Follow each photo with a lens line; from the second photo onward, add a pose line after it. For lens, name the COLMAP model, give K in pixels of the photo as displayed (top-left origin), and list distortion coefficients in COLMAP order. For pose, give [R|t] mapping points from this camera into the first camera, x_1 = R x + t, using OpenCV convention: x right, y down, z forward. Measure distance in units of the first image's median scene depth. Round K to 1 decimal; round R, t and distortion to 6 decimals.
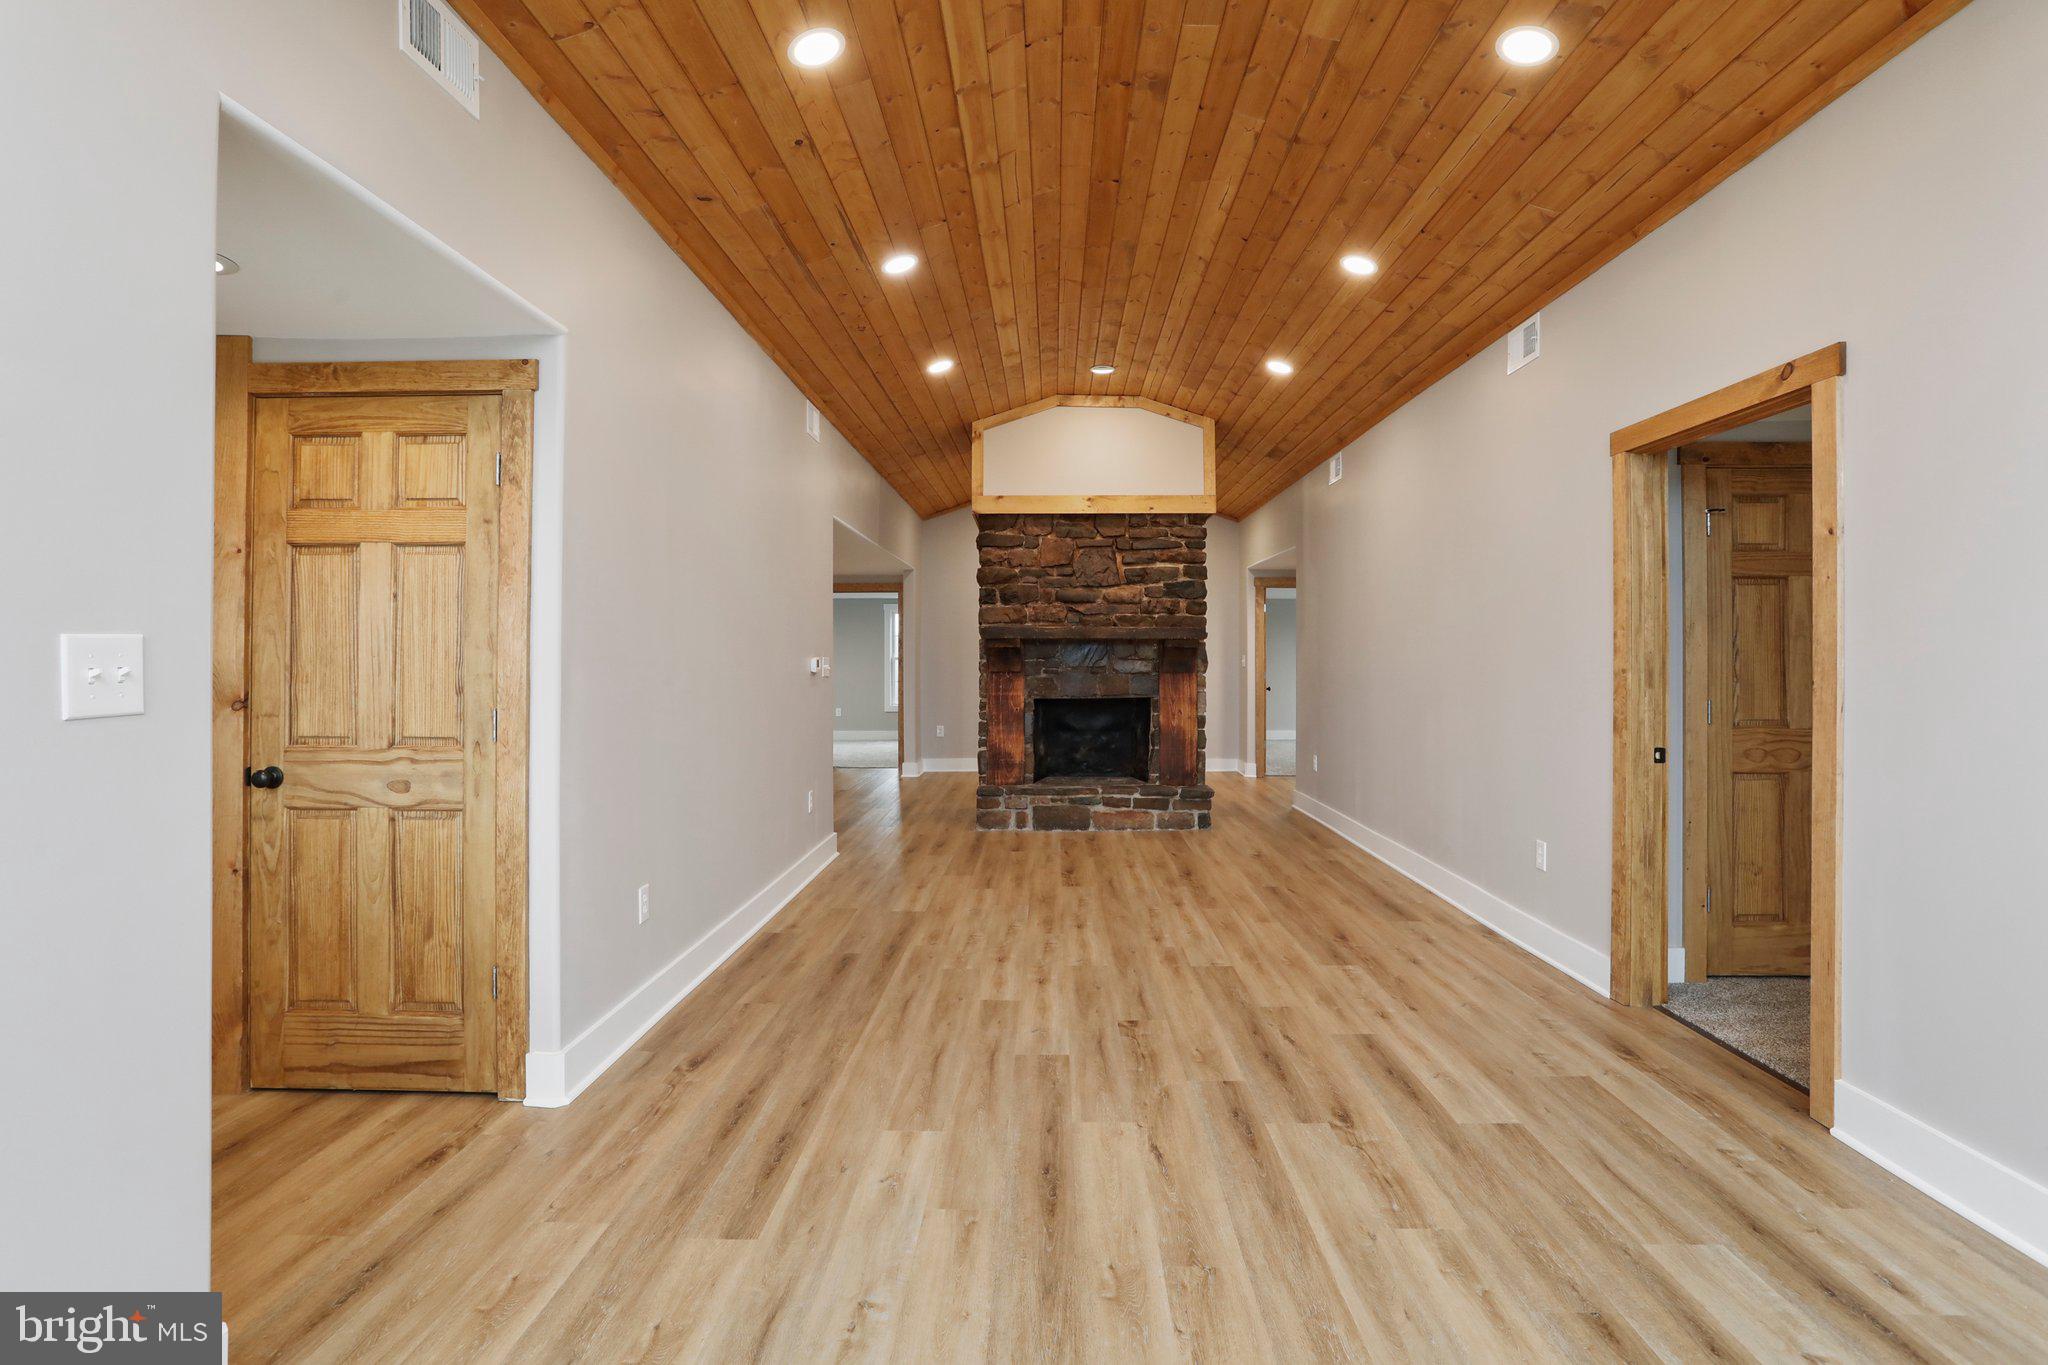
lens RADIAL K [[1009.9, 0, 1030.0], [0, 1009.9, 671.5], [0, 0, 1]] dist [-0.052292, 0.025021]
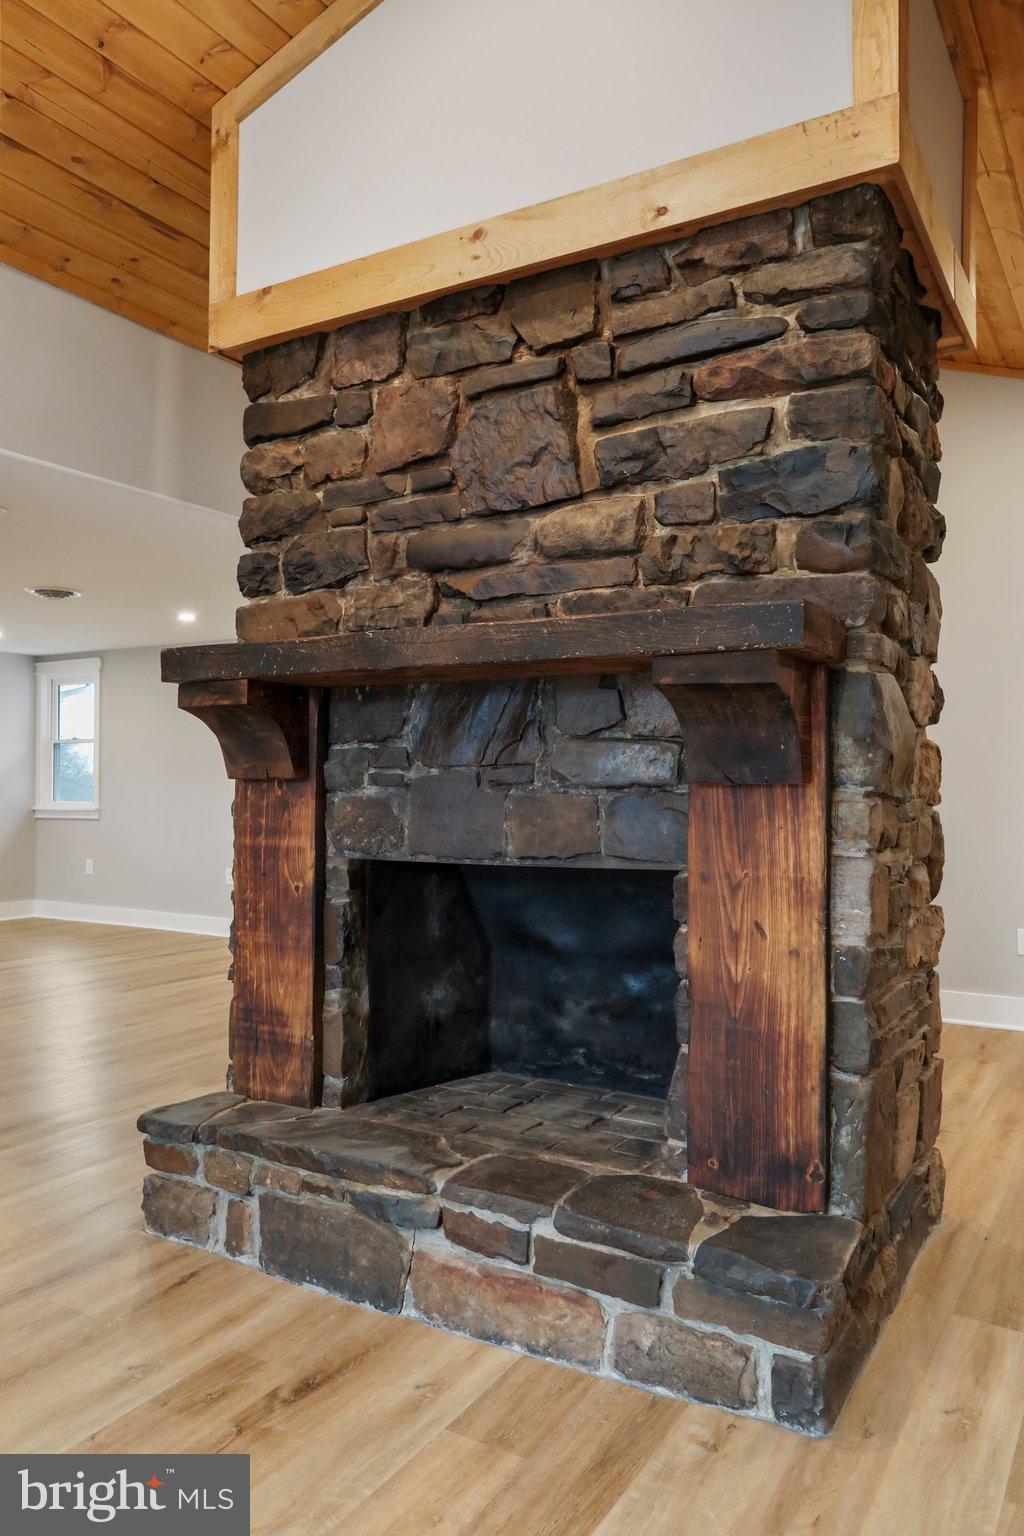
lens RADIAL K [[1092.1, 0, 506.4], [0, 1092.1, 769.4], [0, 0, 1]] dist [-0.001111, -0.000506]
pose [[0.856118, -0.000702, -0.516780, 0.240982], [-0.012351, 0.999686, -0.021819, 0.004066], [0.516632, 0.025062, 0.855840, 0.708748]]
